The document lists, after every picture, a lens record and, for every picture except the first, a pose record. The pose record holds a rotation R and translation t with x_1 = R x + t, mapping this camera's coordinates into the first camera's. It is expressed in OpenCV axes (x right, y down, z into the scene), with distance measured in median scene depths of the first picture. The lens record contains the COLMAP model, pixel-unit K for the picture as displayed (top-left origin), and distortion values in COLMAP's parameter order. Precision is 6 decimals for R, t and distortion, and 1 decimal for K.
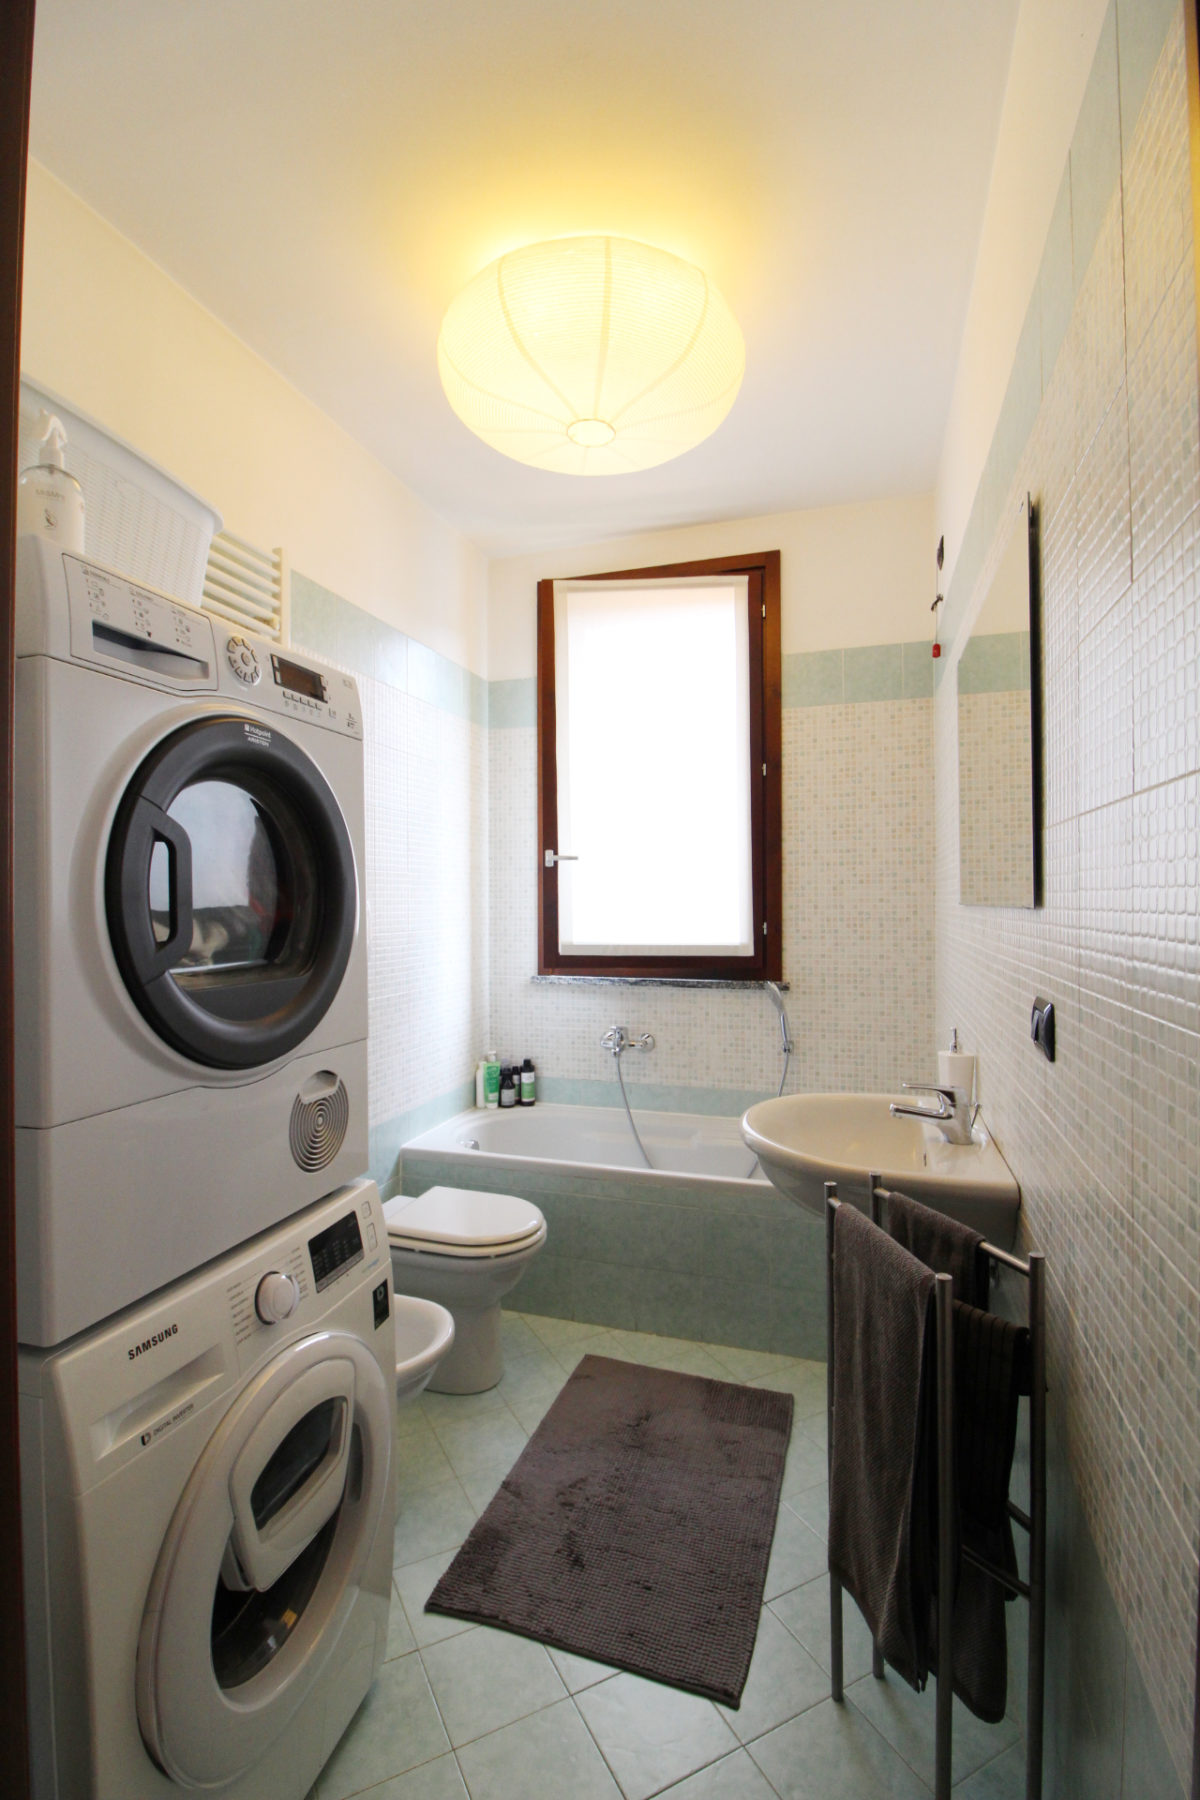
lens RADIAL K [[845.0, 0, 600.0], [0, 845.0, 900.0], [0, 0, 1]] dist [0.000931, -0.013413]
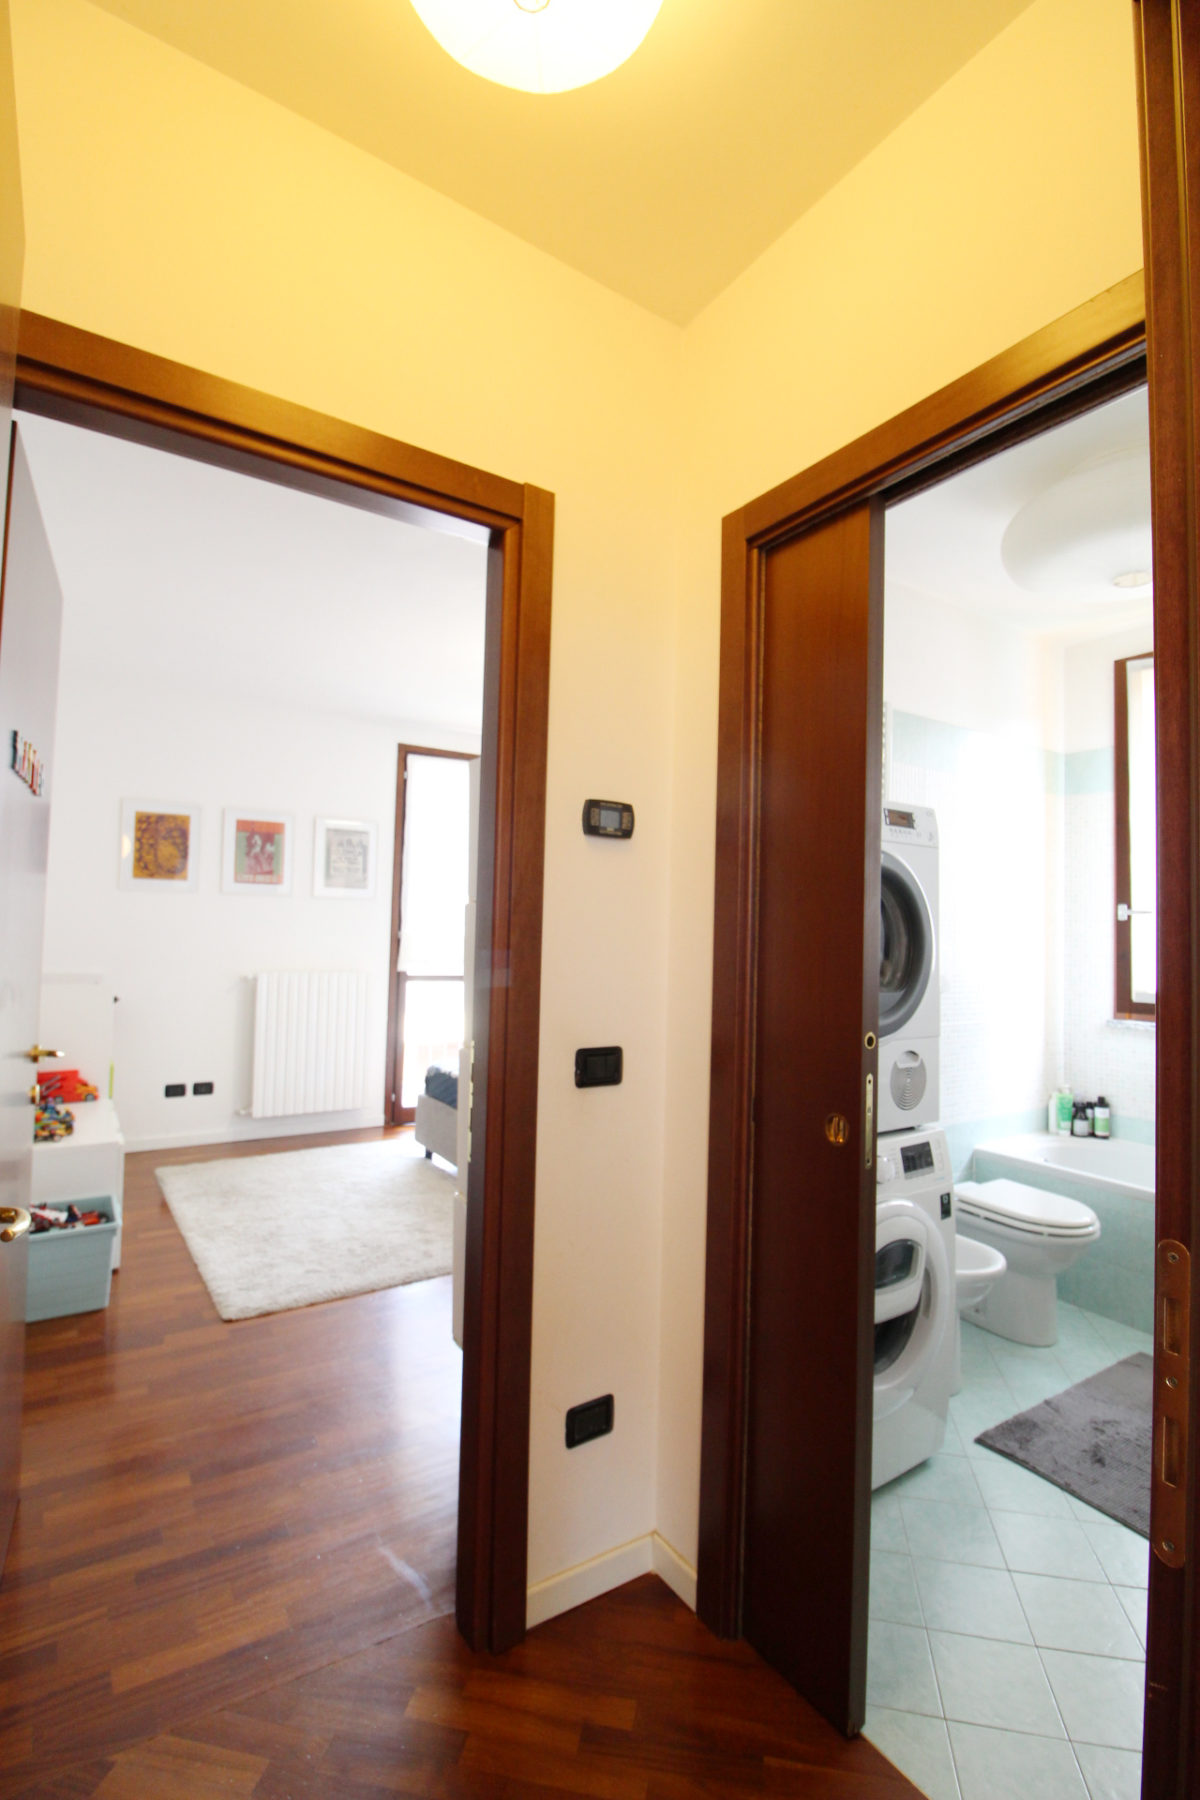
lens RADIAL K [[845.0, 0, 600.0], [0, 845.0, 900.0], [0, 0, 1]] dist [0.000931, -0.013413]
pose [[0.780792, -0.001852, -0.624788, 0.139751], [-0.027534, 0.998922, -0.037370, -0.008515], [0.624184, 0.046381, 0.779900, -0.412224]]
